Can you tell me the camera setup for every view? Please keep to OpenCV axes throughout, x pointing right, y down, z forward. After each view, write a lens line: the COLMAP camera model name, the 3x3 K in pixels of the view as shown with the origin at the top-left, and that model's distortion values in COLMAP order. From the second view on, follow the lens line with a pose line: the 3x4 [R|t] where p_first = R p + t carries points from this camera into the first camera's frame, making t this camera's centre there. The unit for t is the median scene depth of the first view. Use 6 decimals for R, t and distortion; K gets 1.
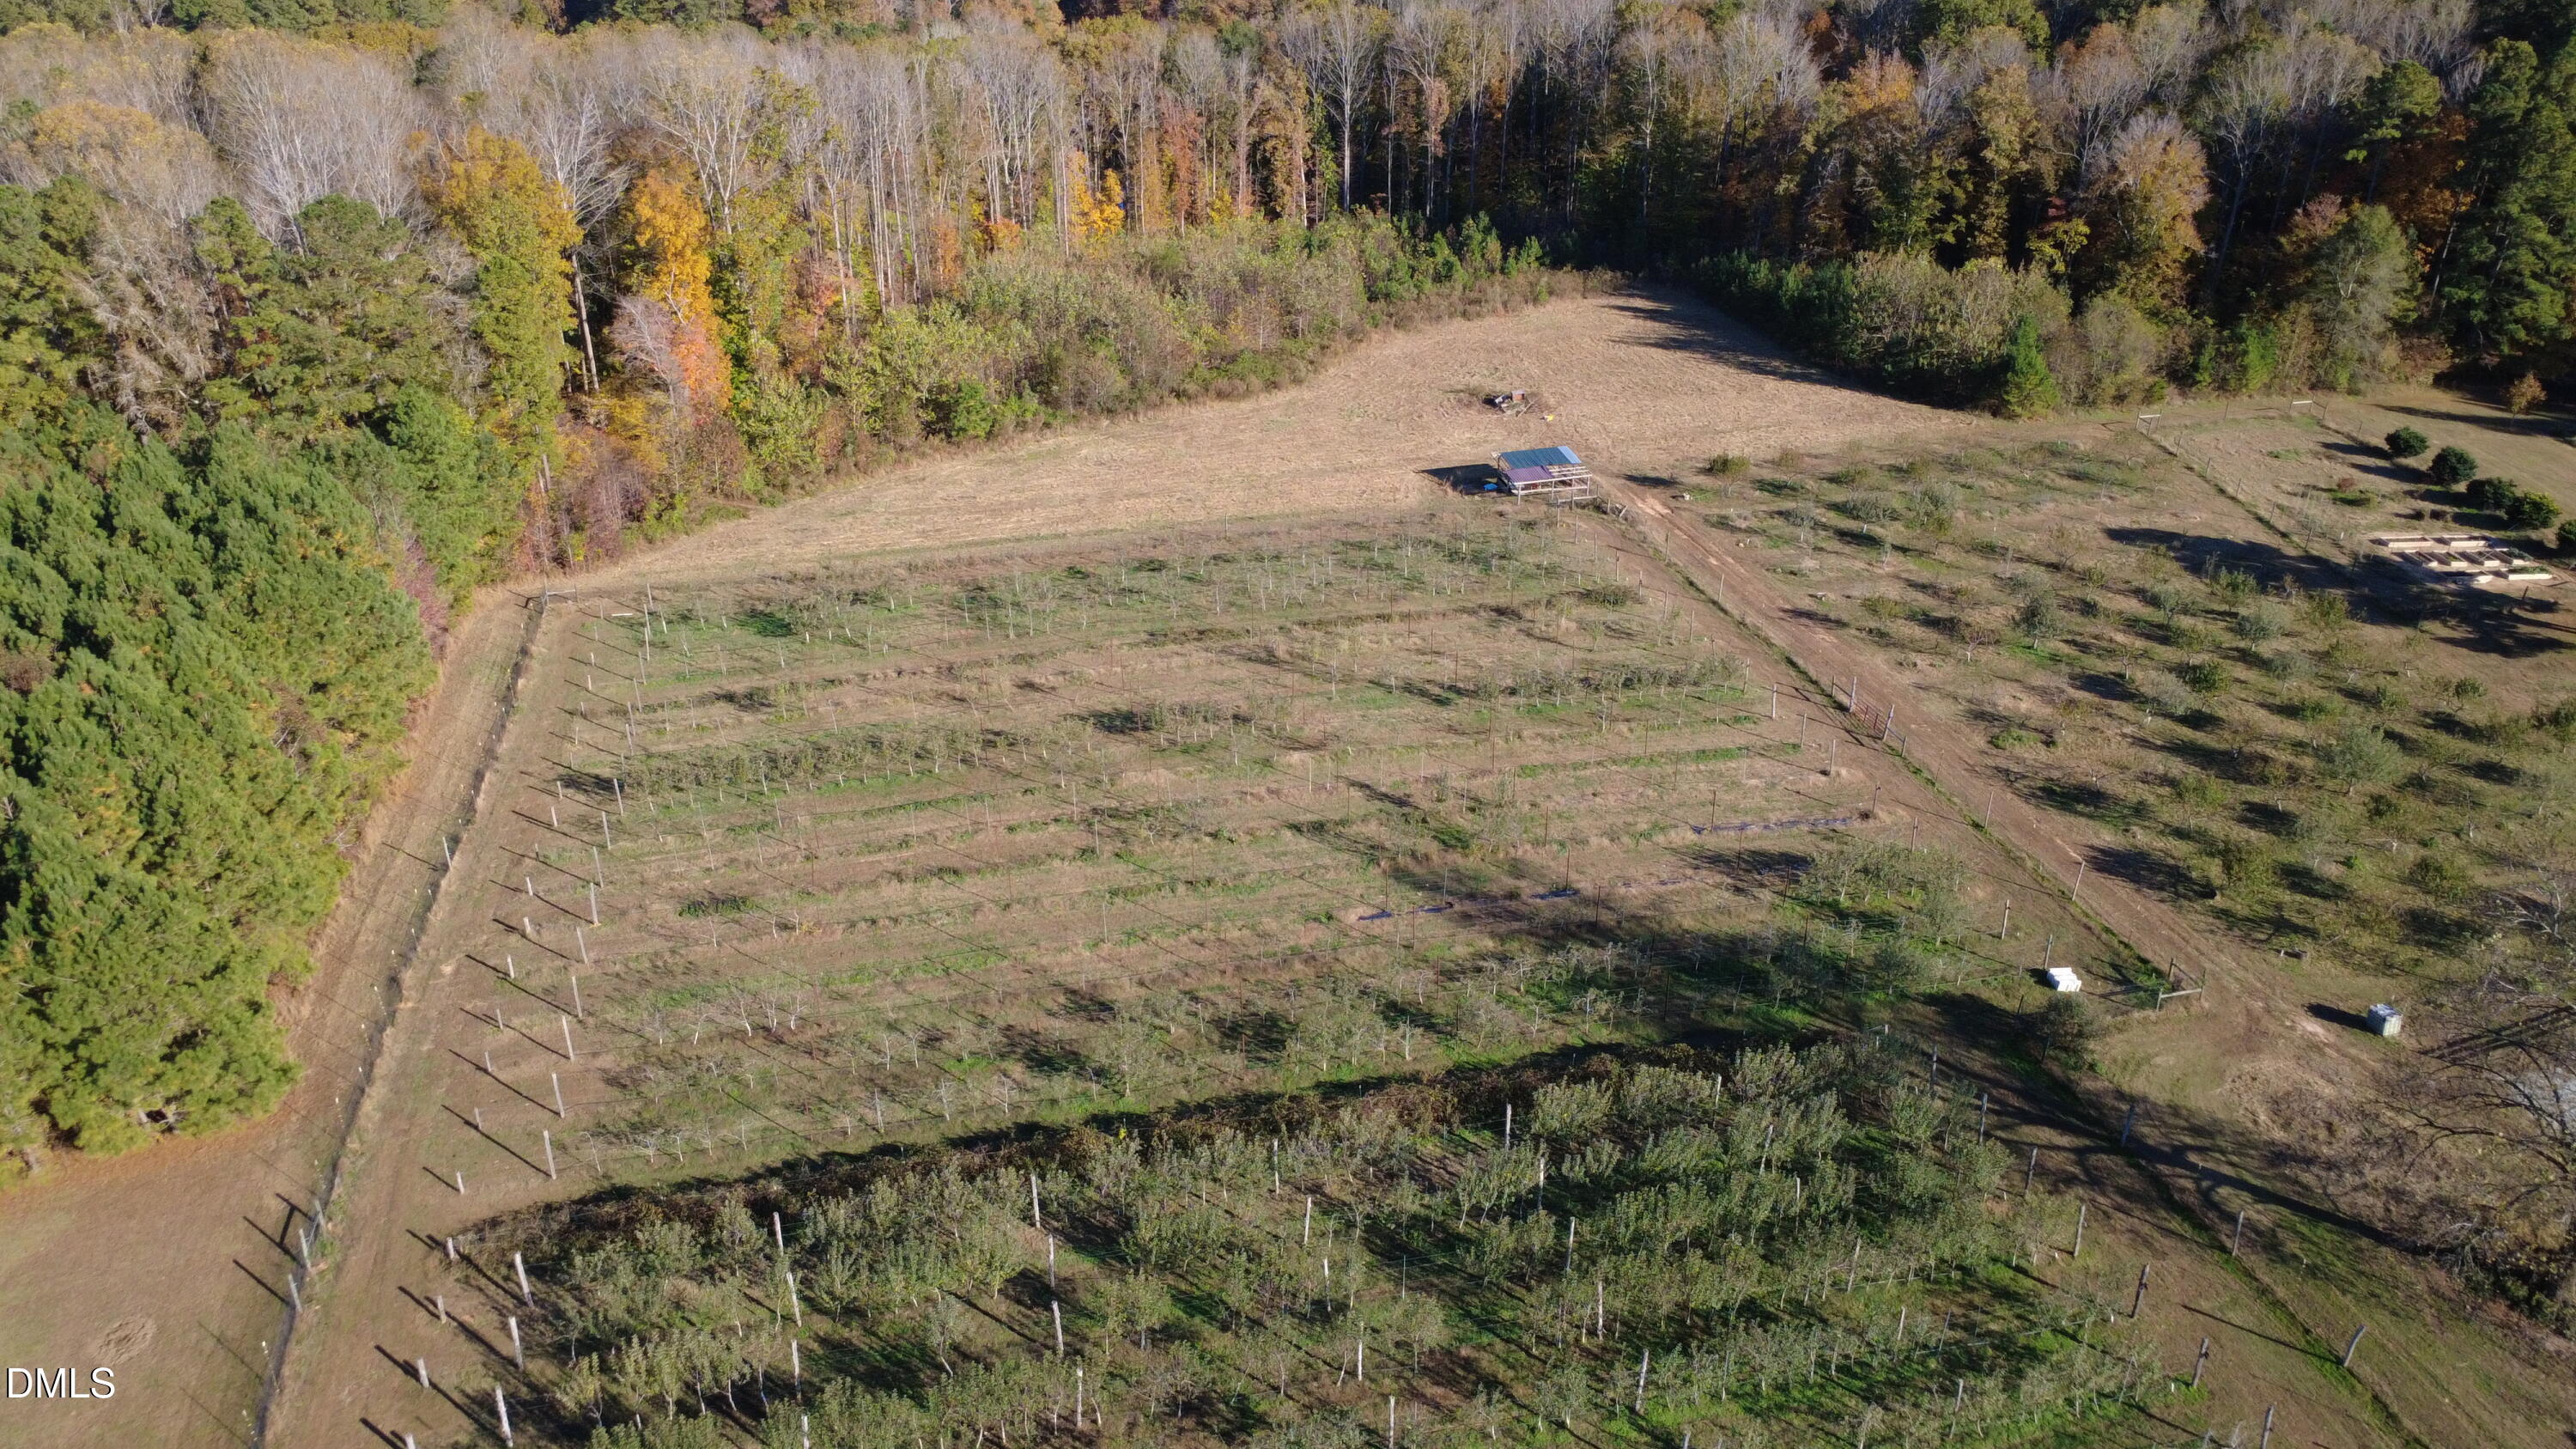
lens RADIAL K [[1855.6, 0, 1284.9], [0, 1855.6, 731.3], [0, 0, 1]] dist [-0.004466, 0.006407]
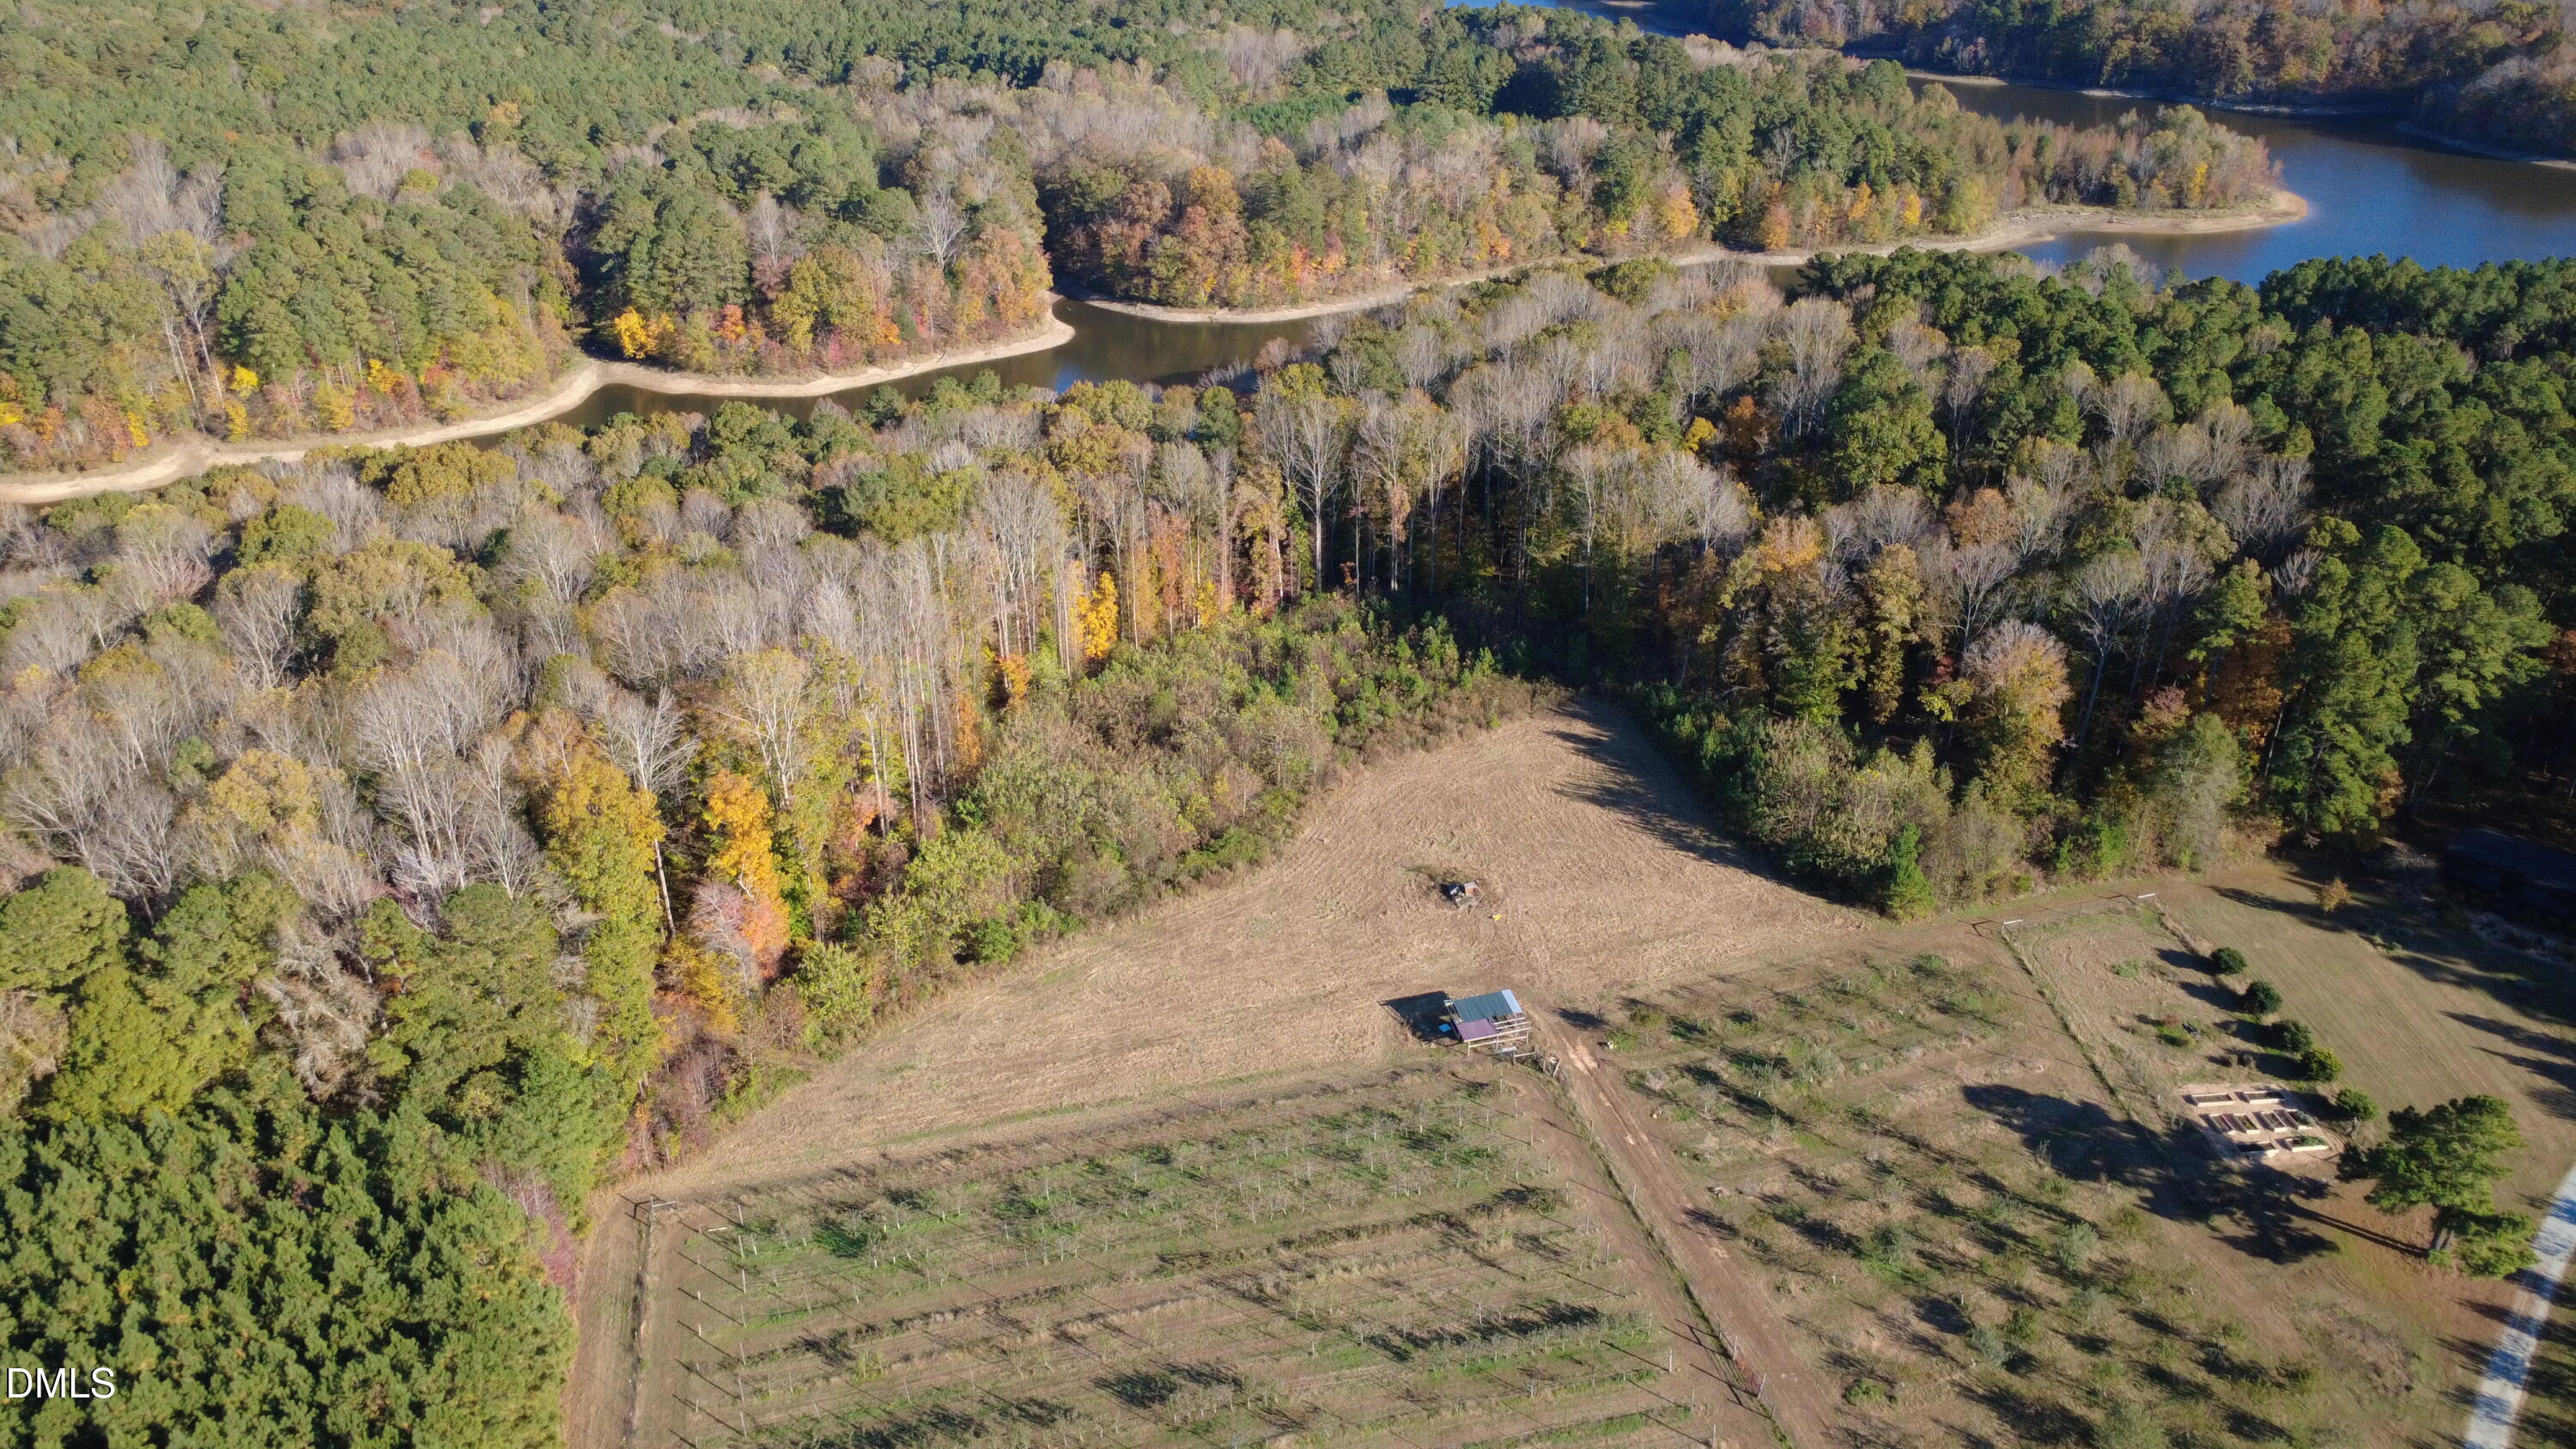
lens RADIAL K [[1855.6, 0, 1284.9], [0, 1855.6, 731.3], [0, 0, 1]] dist [-0.004466, 0.006407]
pose [[0.999864, -0.010291, 0.012853, -0.002682], [0.010255, 0.999943, 0.002870, -0.293076], [-0.012882, -0.002738, 0.999913, -0.152085]]
